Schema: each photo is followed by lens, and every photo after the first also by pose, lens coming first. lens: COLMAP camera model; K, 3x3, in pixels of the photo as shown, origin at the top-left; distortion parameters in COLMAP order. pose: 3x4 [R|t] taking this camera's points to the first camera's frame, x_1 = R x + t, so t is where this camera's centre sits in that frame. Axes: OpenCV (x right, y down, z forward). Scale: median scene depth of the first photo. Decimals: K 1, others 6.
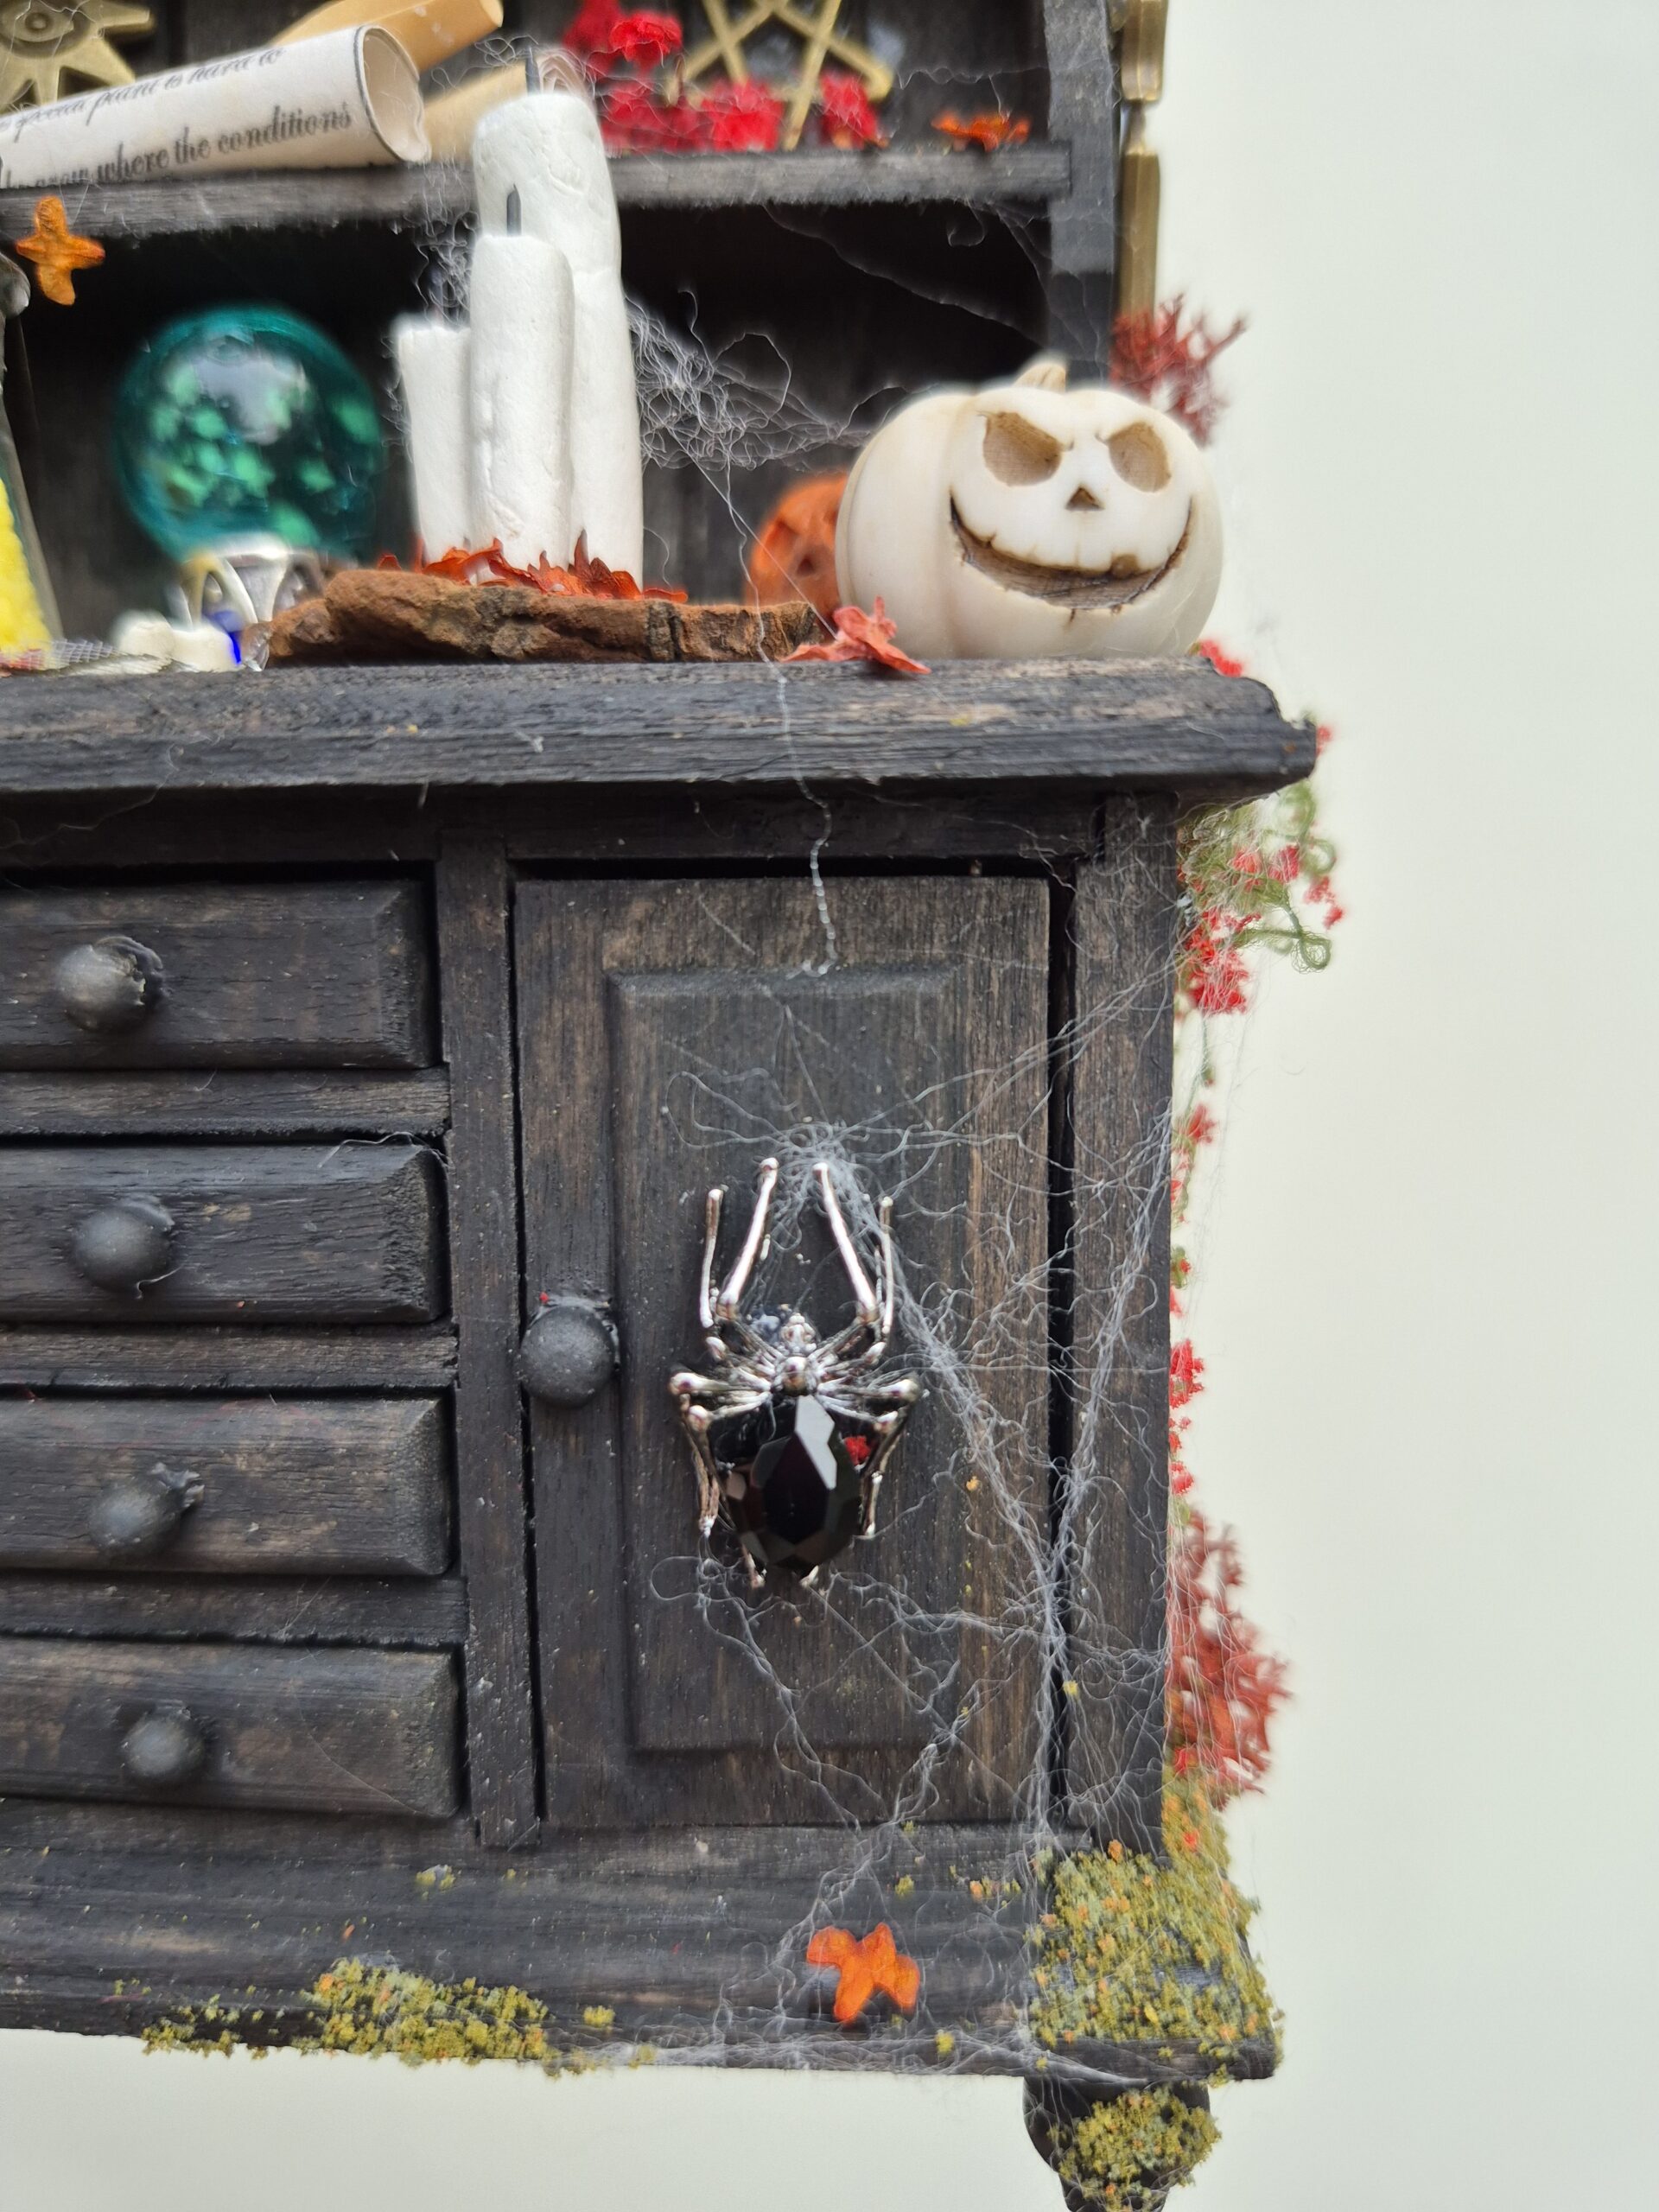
lens RADIAL K [[1727.5, 0, 826.7], [0, 1727.5, 1113.2], [0, 0, 1]] dist [0.000383, -0.120088]
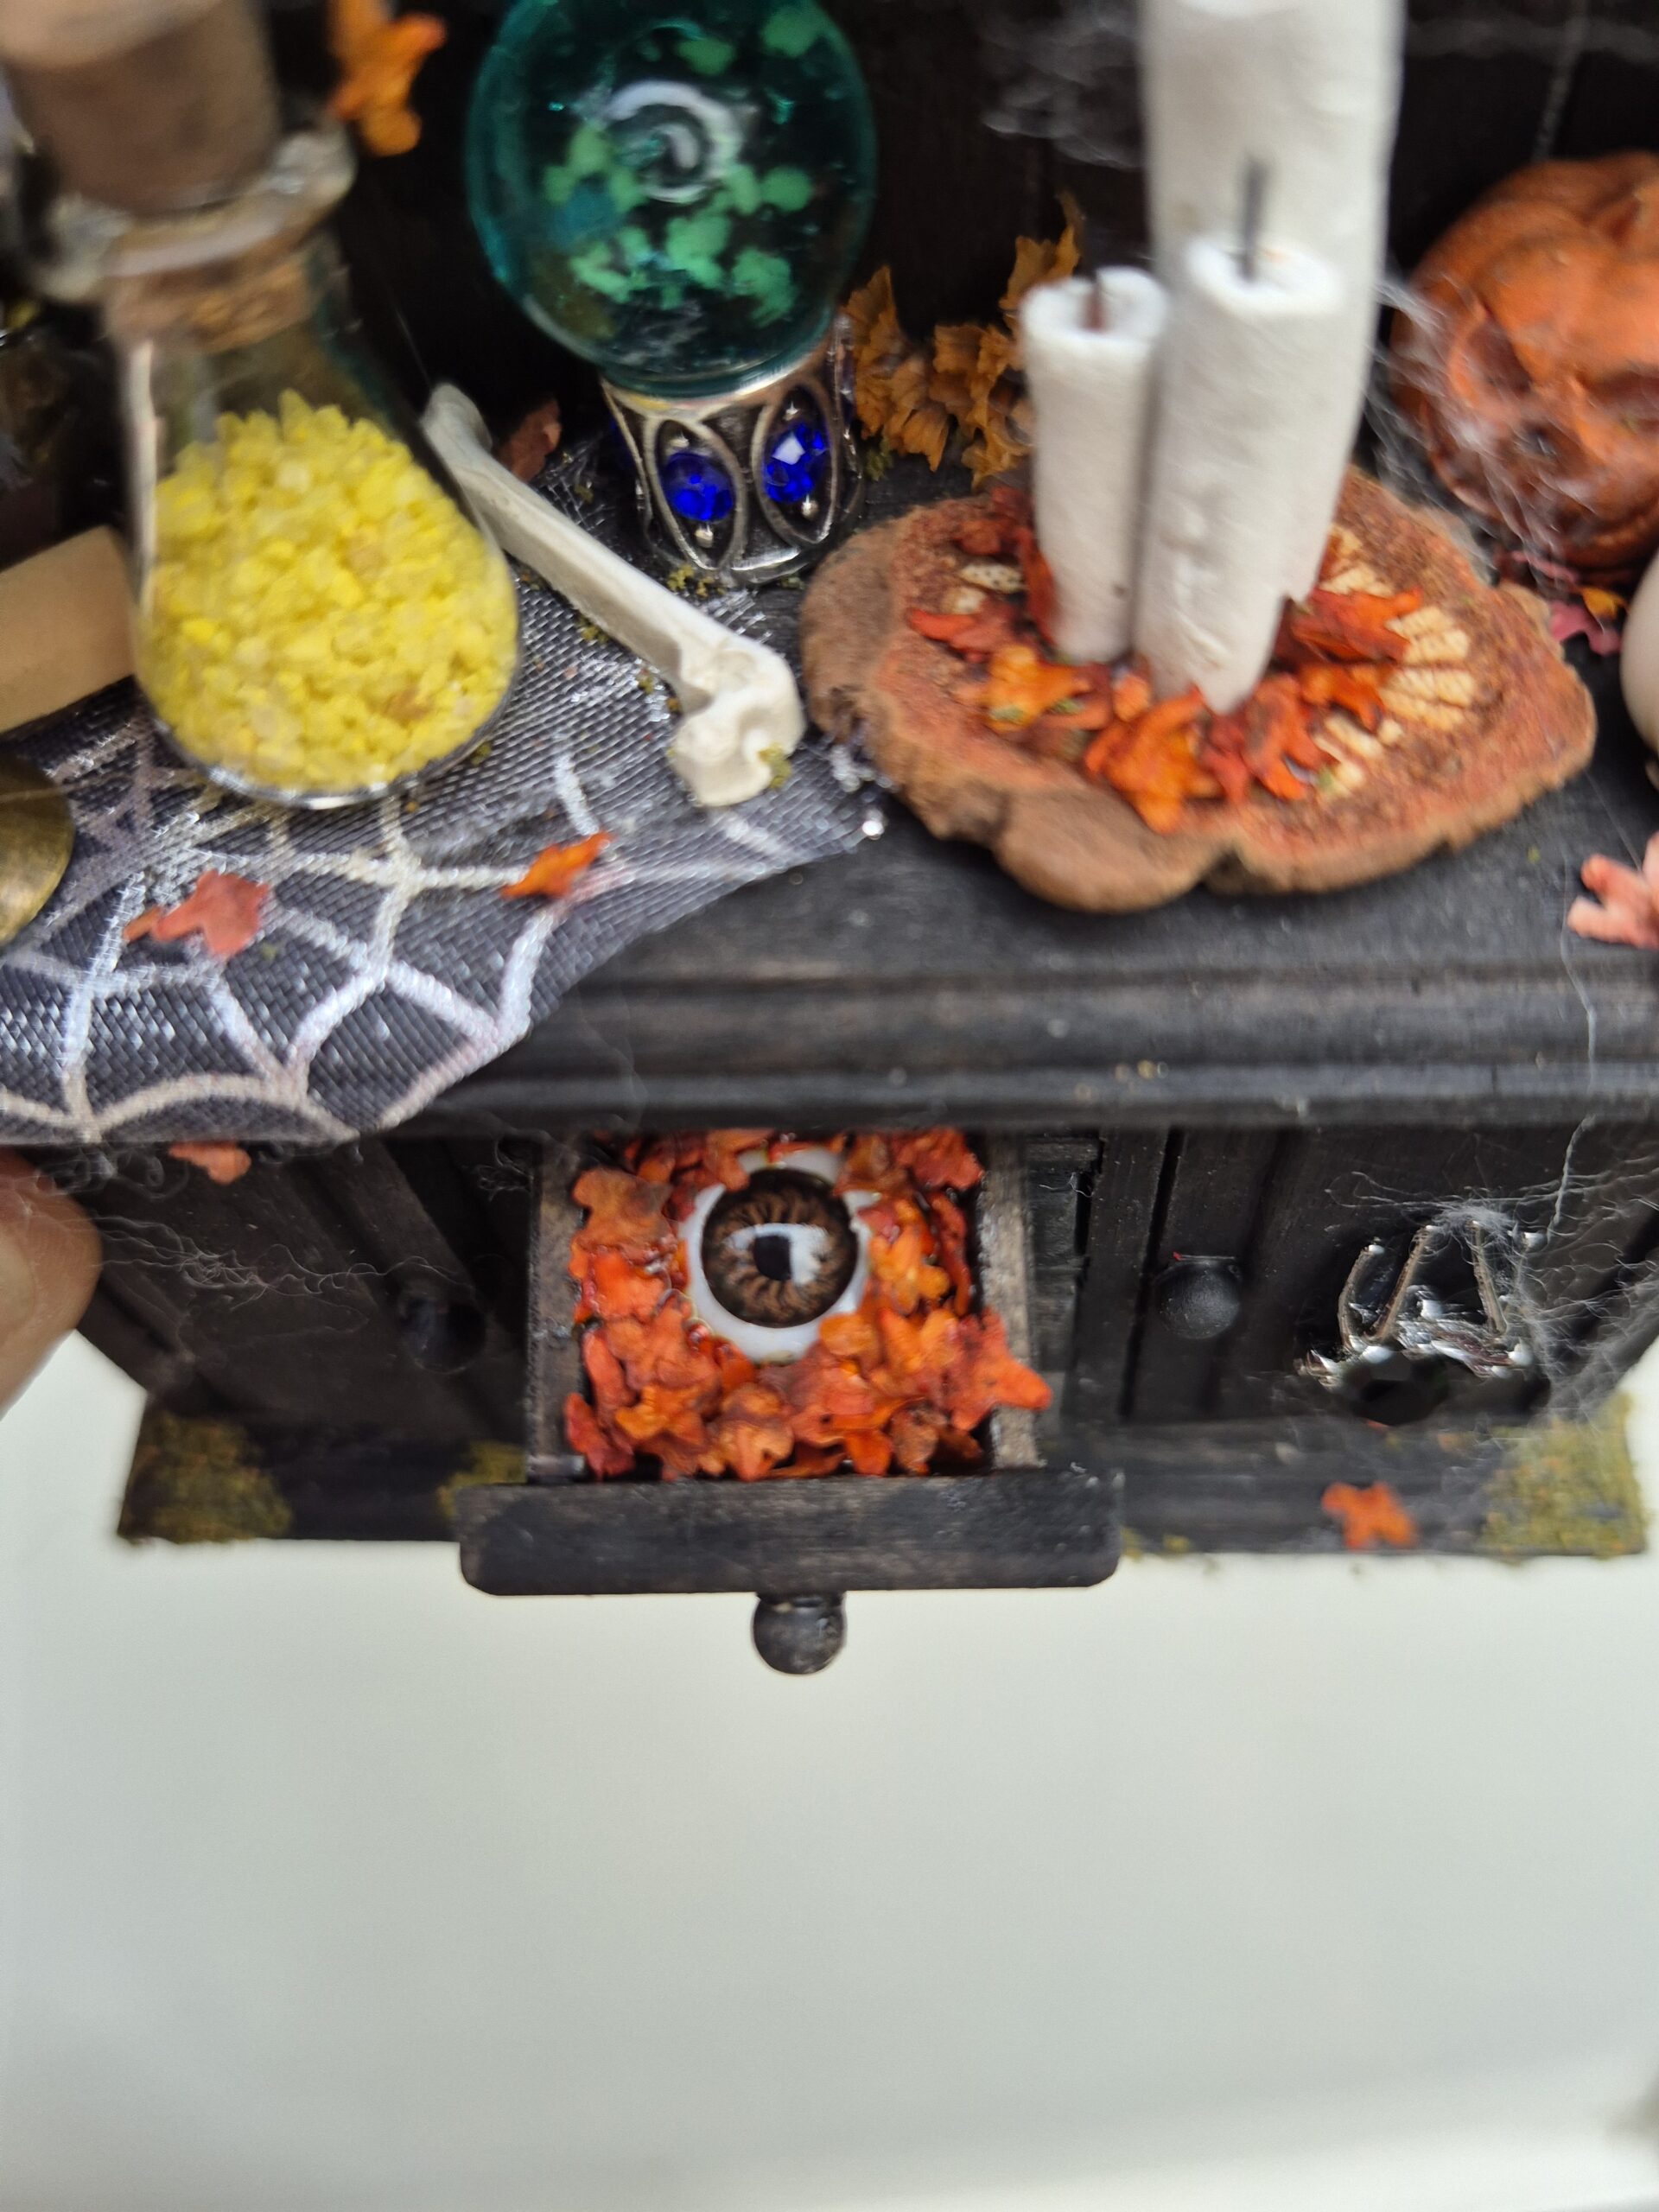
lens RADIAL K [[1727.5, 0, 818.1], [0, 1727.5, 1096.9], [0, 0, 1]] dist [0.000383, -0.120088]
pose [[0.997285, -0.053565, -0.050532, -0.329261], [0.072707, 0.607388, 0.791071, -0.835734], [-0.011681, -0.792597, 0.609633, 0.406471]]
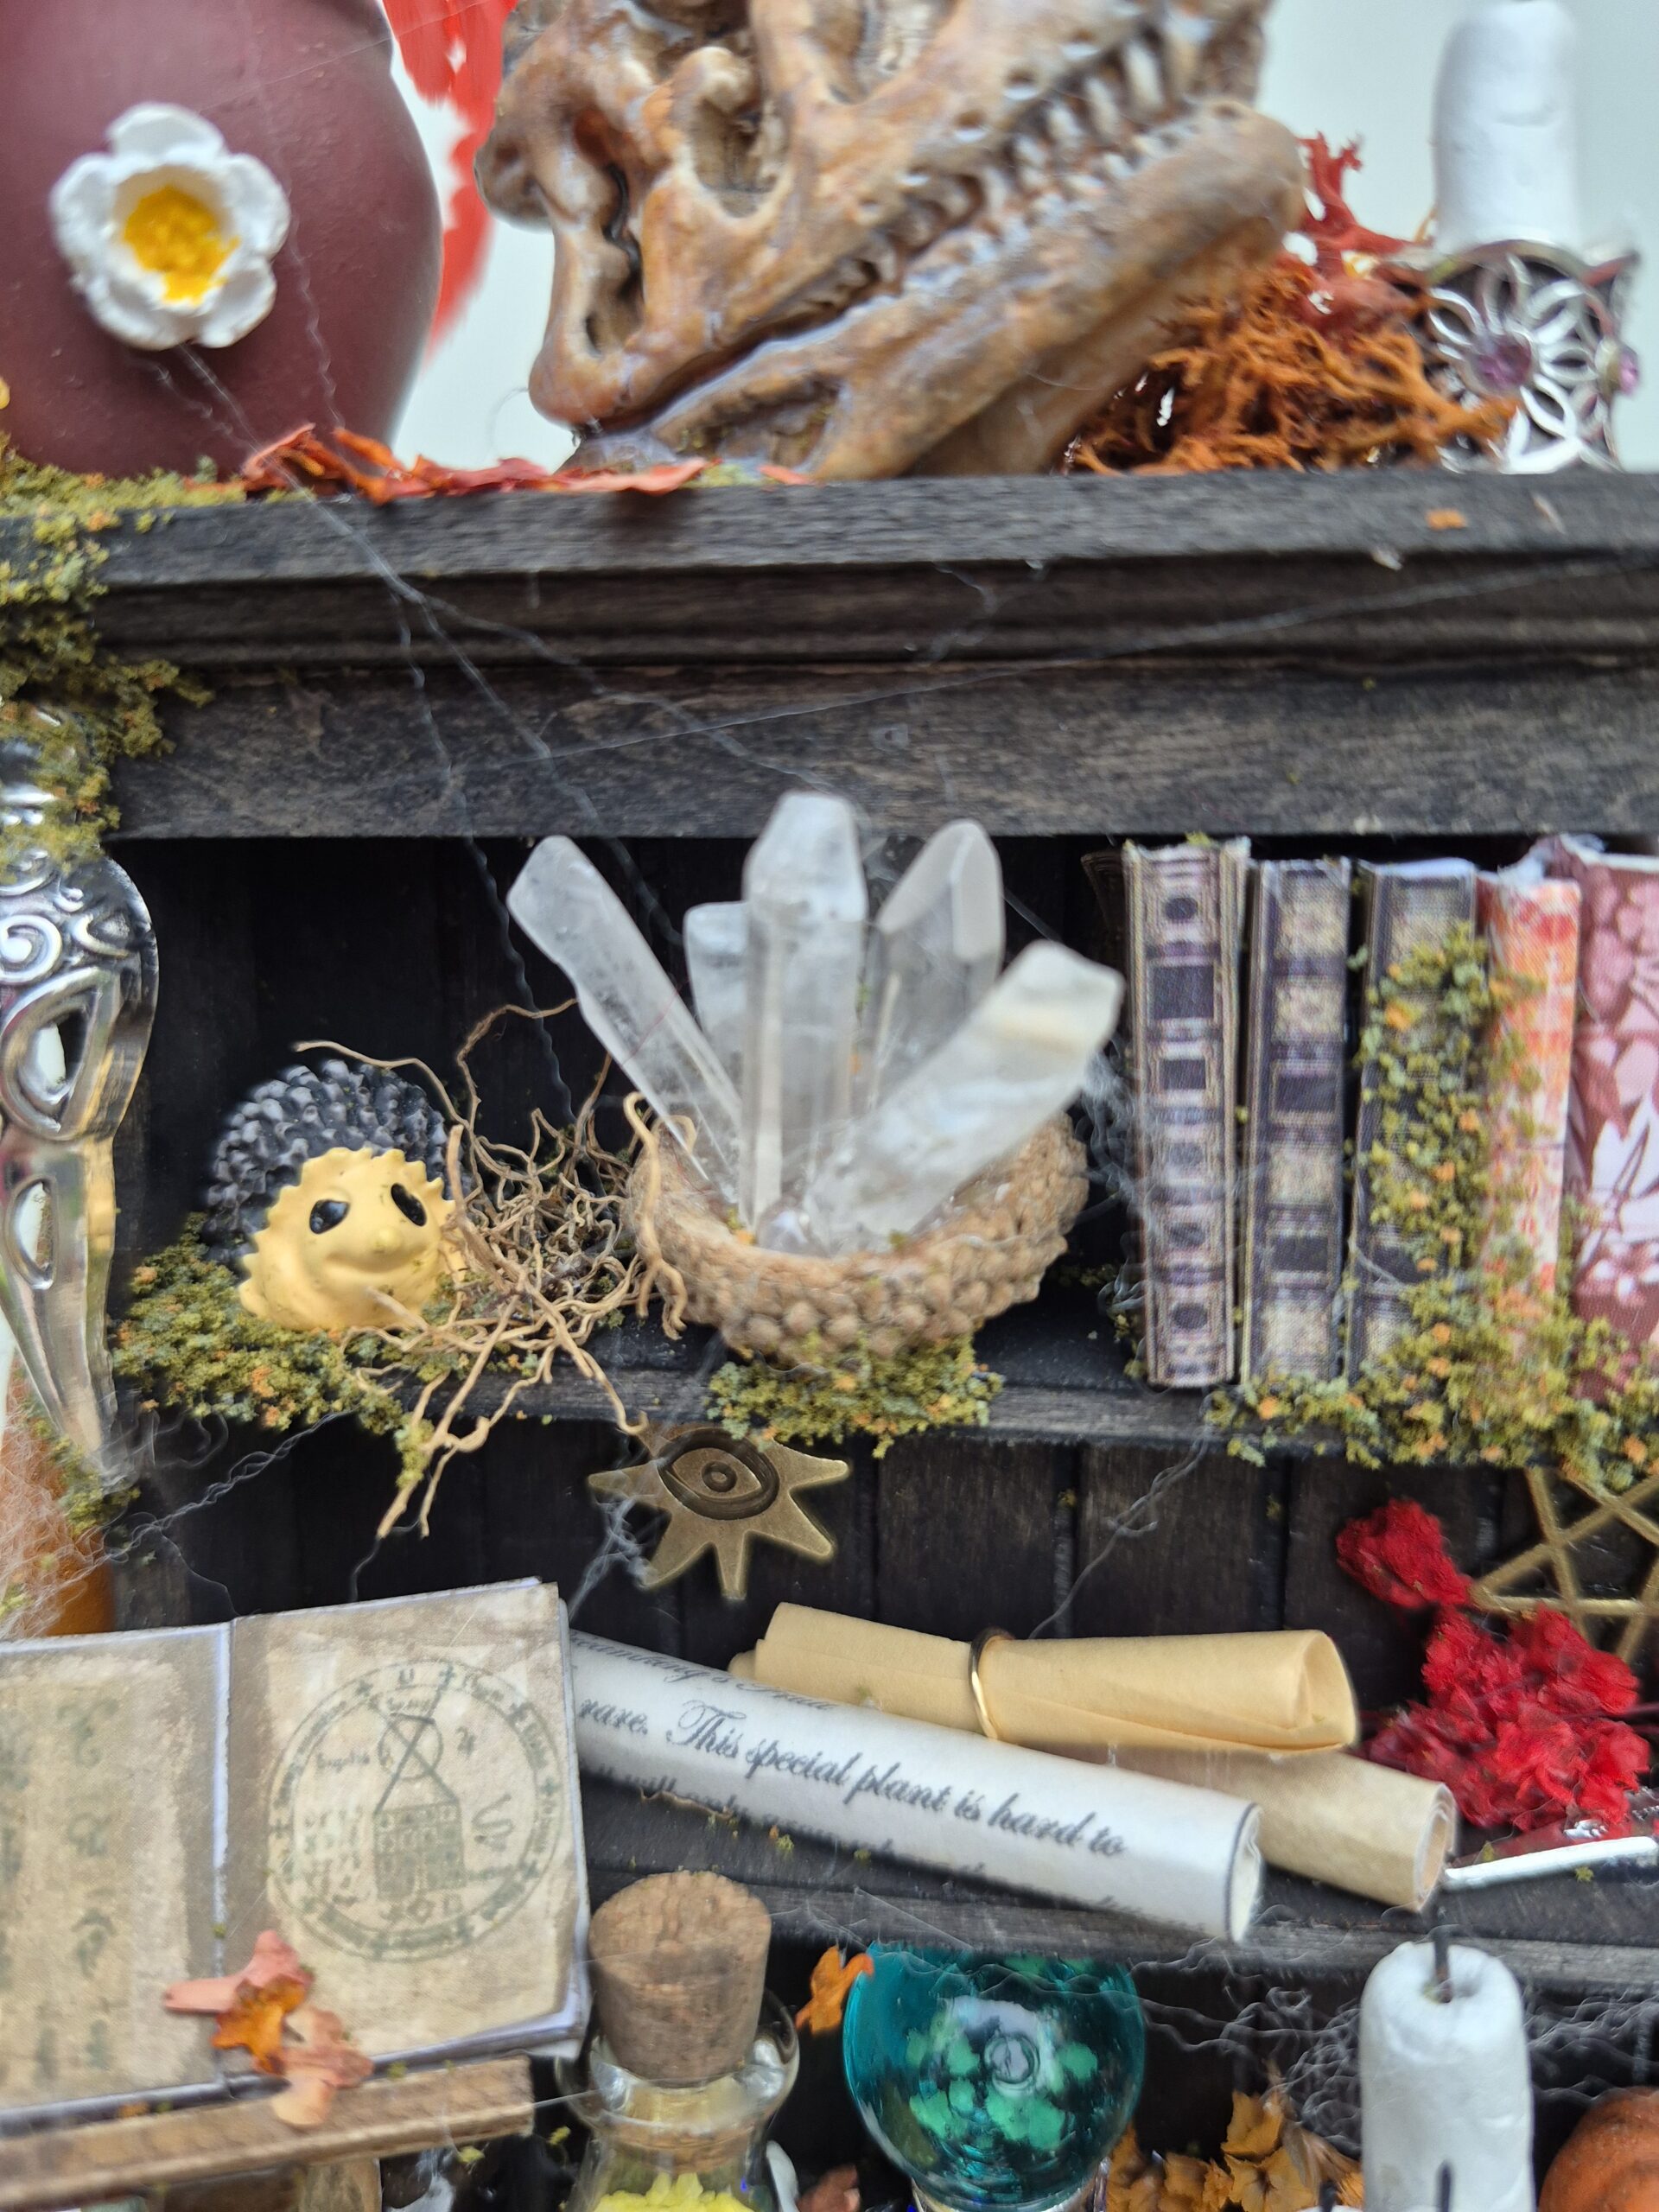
lens RADIAL K [[1727.5, 0, 817.2], [0, 1727.5, 1078.6], [0, 0, 1]] dist [0.000383, -0.120088]
pose [[0.996230, 0.018995, -0.084643, -0.444960], [-0.012841, 0.997274, 0.072657, -1.159602], [0.085793, -0.071297, 0.993759, 0.195162]]
